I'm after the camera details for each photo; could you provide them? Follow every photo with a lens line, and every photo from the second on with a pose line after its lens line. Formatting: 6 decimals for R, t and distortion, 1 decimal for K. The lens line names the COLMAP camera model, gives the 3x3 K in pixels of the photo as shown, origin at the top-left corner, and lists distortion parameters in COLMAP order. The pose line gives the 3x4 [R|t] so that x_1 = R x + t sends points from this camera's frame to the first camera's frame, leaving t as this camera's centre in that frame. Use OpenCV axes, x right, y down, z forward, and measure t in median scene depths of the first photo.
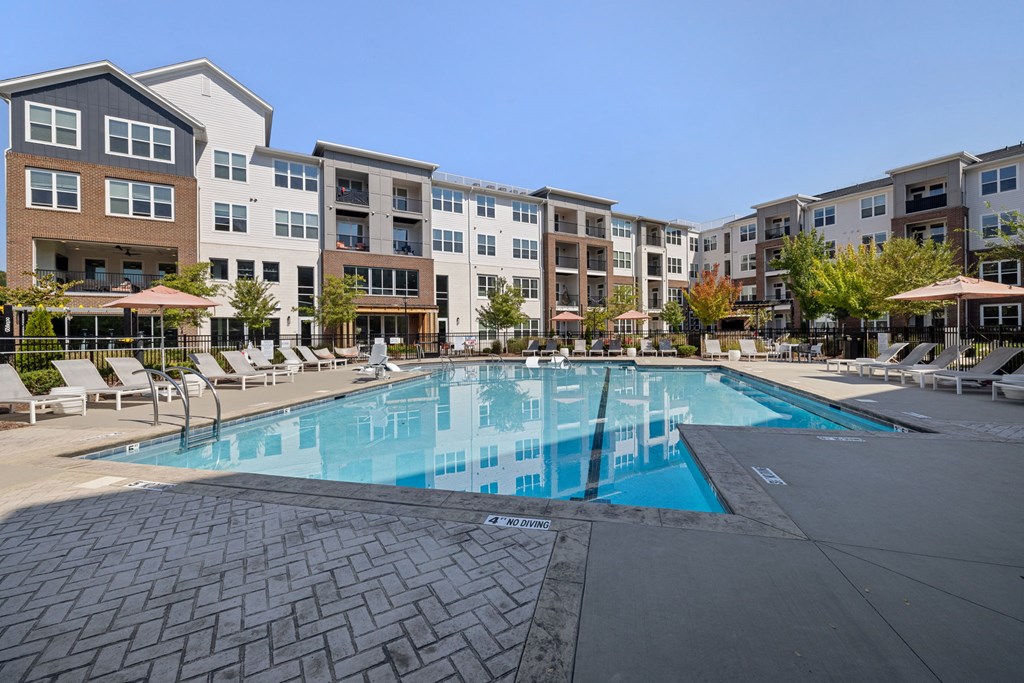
lens RADIAL K [[431.3, 0, 508.6], [0, 431.3, 330.7], [0, 0, 1]] dist [0.001207, 0.000390]
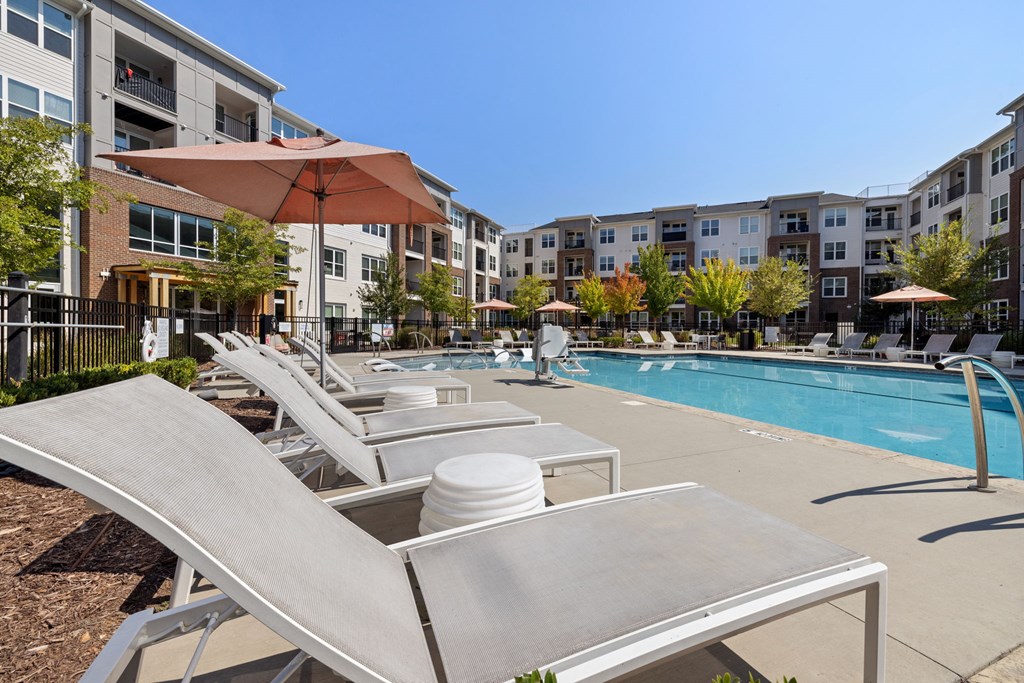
lens RADIAL K [[431.3, 0, 508.6], [0, 431.3, 330.7], [0, 0, 1]] dist [0.001207, 0.000390]
pose [[0.812365, 0.014324, 0.582973, -0.204866], [-0.019214, 0.999813, 0.002208, 0.010403], [-0.582832, -0.012995, 0.812489, 0.143528]]
